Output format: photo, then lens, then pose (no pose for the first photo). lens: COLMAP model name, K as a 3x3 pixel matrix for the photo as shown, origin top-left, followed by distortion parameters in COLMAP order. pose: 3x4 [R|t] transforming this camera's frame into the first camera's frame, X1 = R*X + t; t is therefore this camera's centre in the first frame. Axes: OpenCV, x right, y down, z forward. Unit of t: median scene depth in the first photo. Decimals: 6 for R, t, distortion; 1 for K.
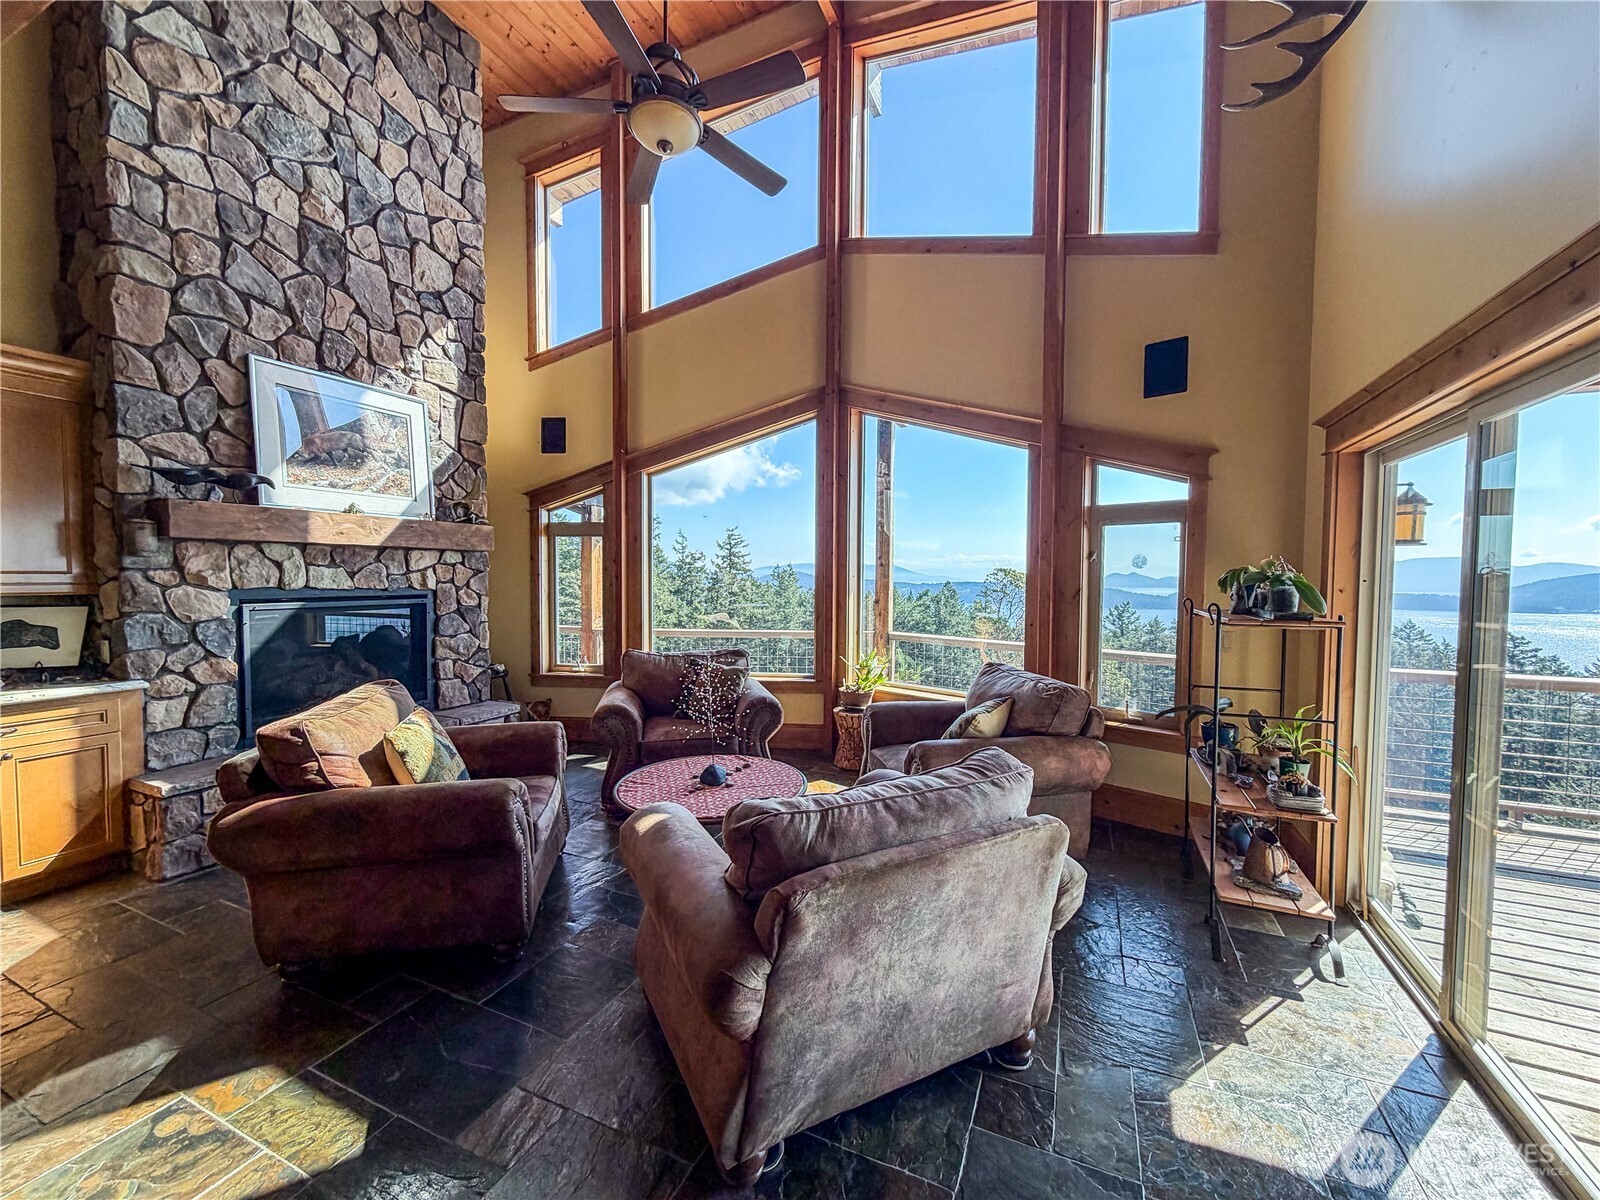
lens RADIAL K [[640.5, 0, 803.2], [0, 640.5, 598.7], [0, 0, 1]] dist [0.000539, 0.000050]
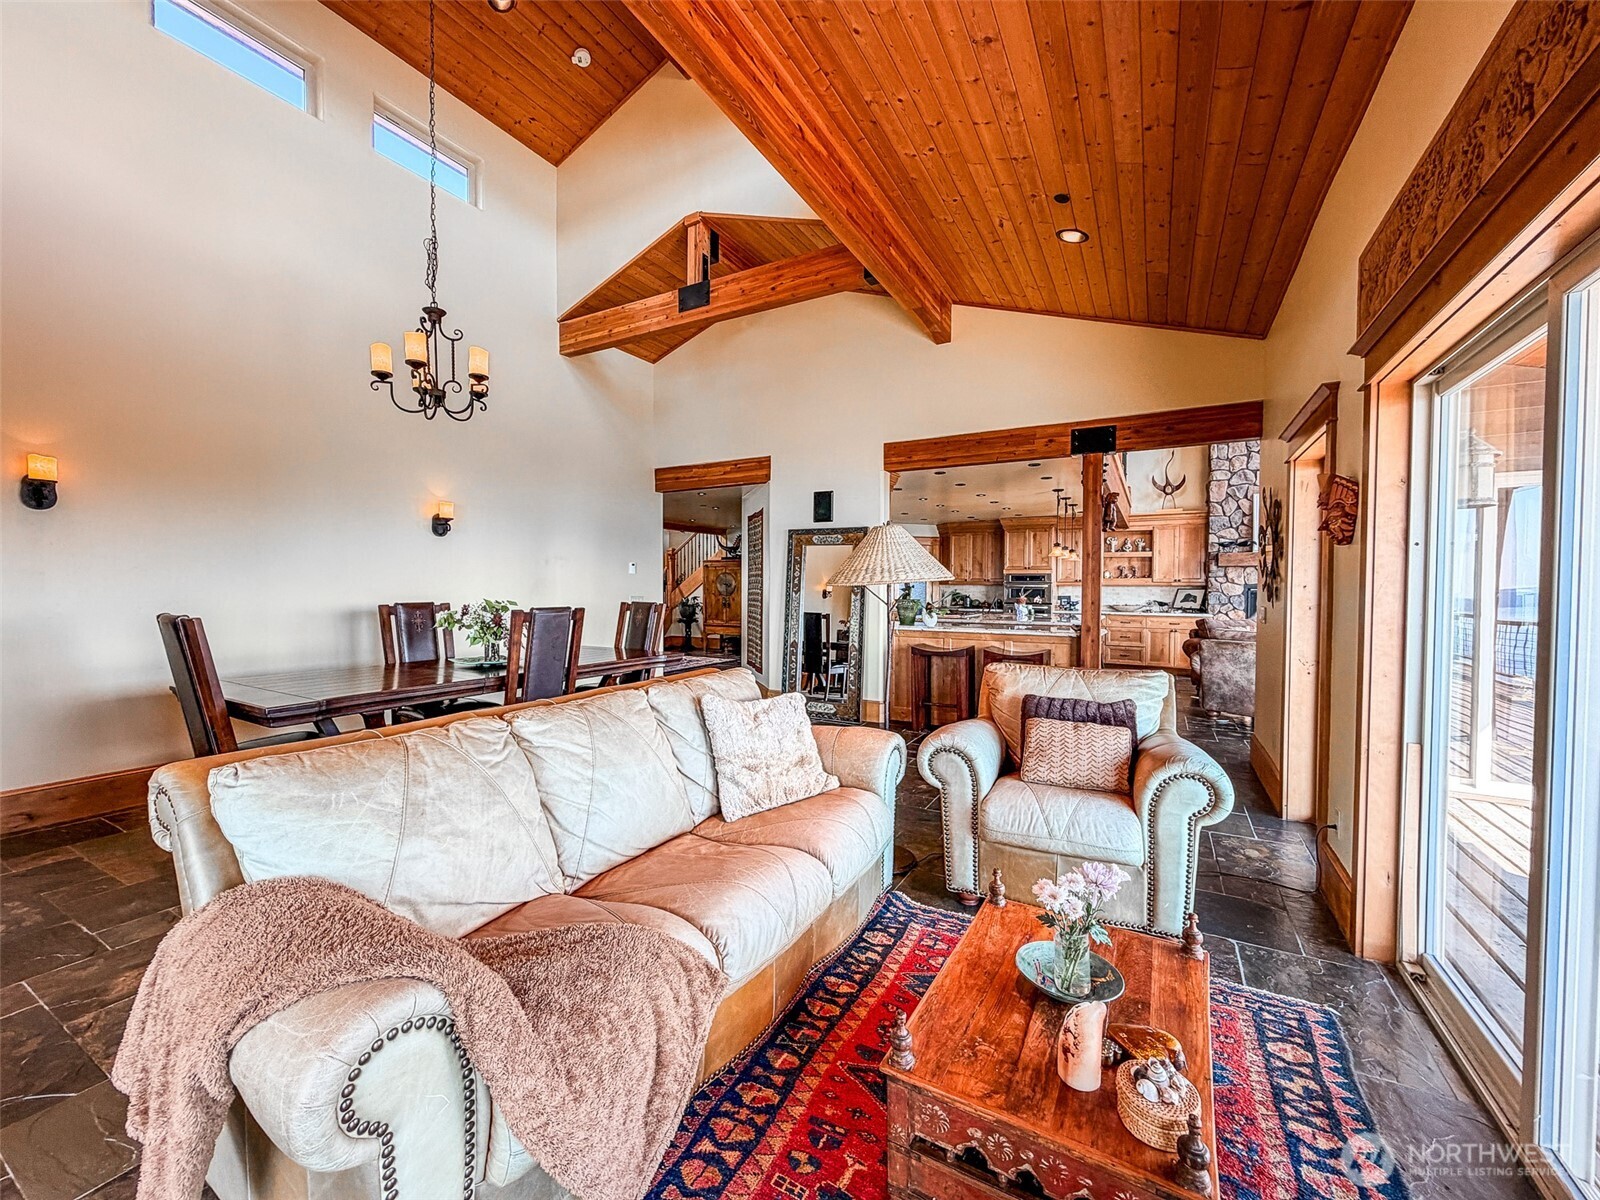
lens RADIAL K [[640.4, 0, 796.8], [0, 640.4, 602.7], [0, 0, 1]] dist [0.004202, 0.000415]
pose [[-0.088632, 0.023380, -0.995790, 1.732764], [-0.040996, 0.998792, 0.027100, 0.058407], [0.995220, 0.043225, -0.087566, -0.544204]]
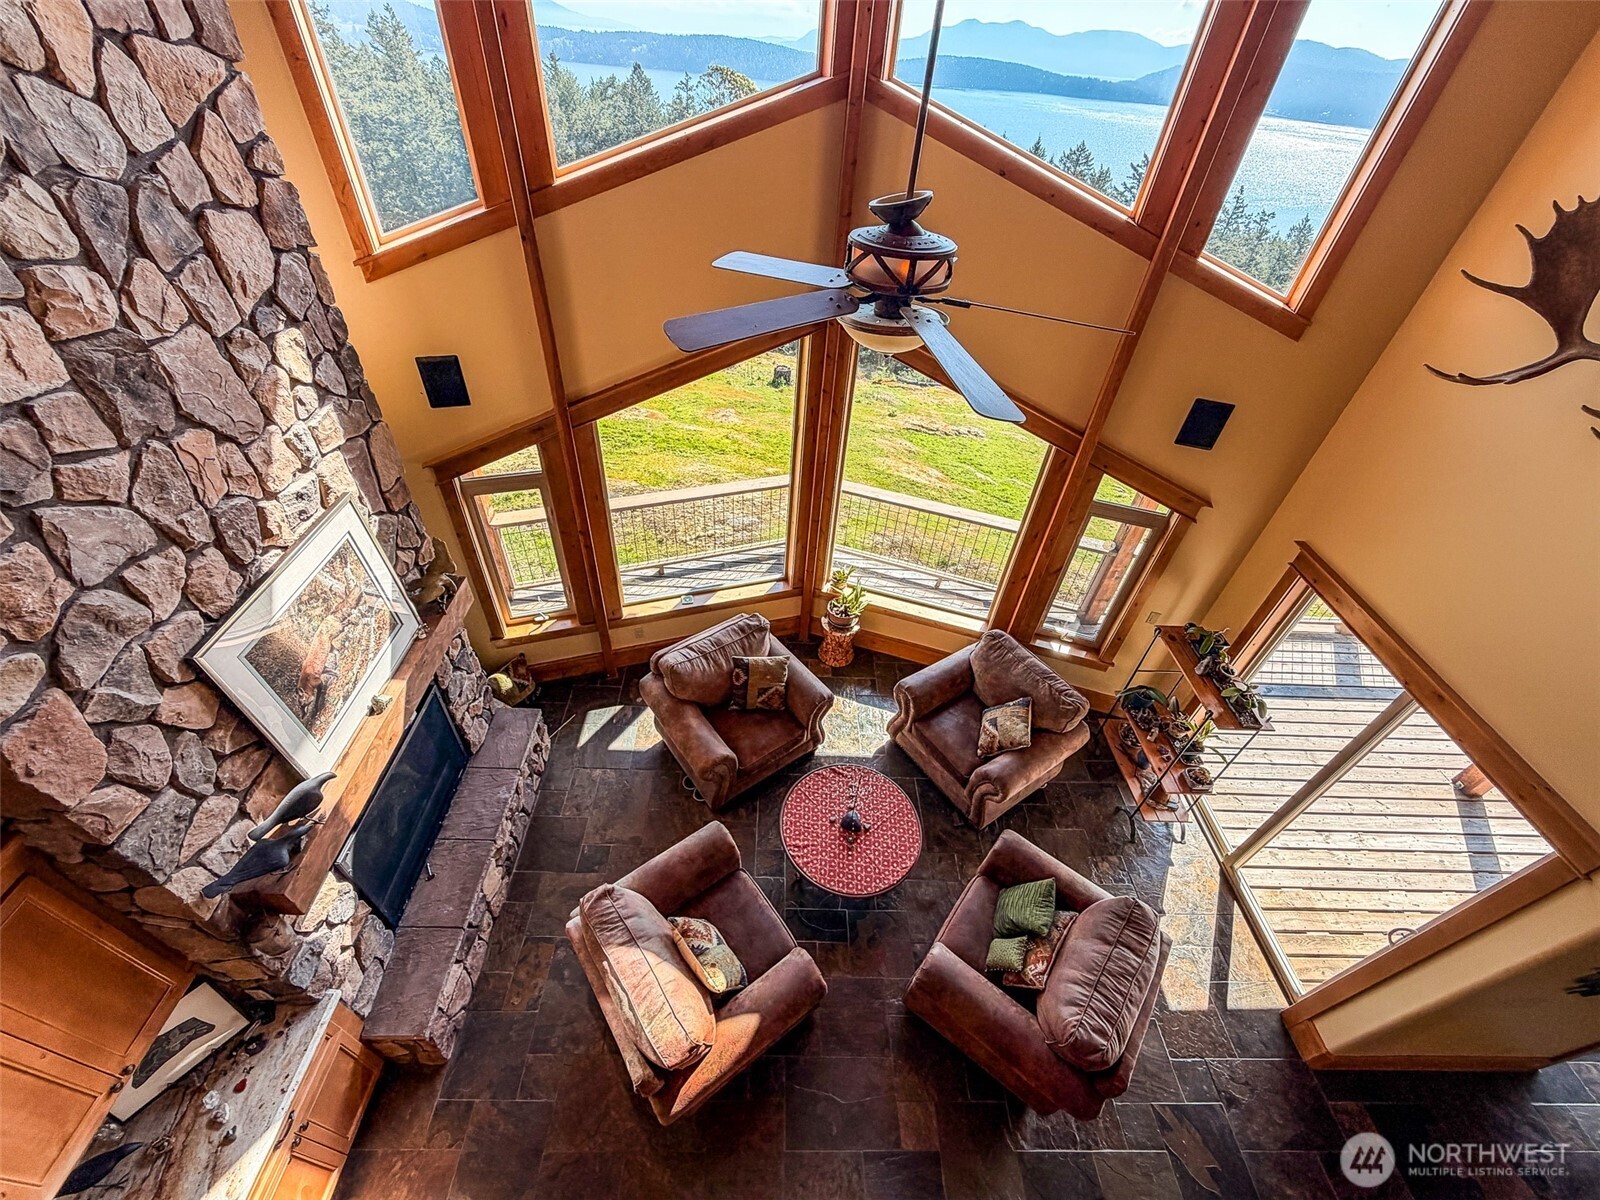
lens RADIAL K [[640.4, 0, 792.1], [0, 640.4, 600.5], [0, 0, 1]] dist [0.004202, 0.000415]
pose [[0.907866, -0.240208, 0.343626, -0.497288], [-0.039673, 0.766705, 0.640773, -0.766056], [-0.417378, -0.595368, 0.686536, 0.341573]]
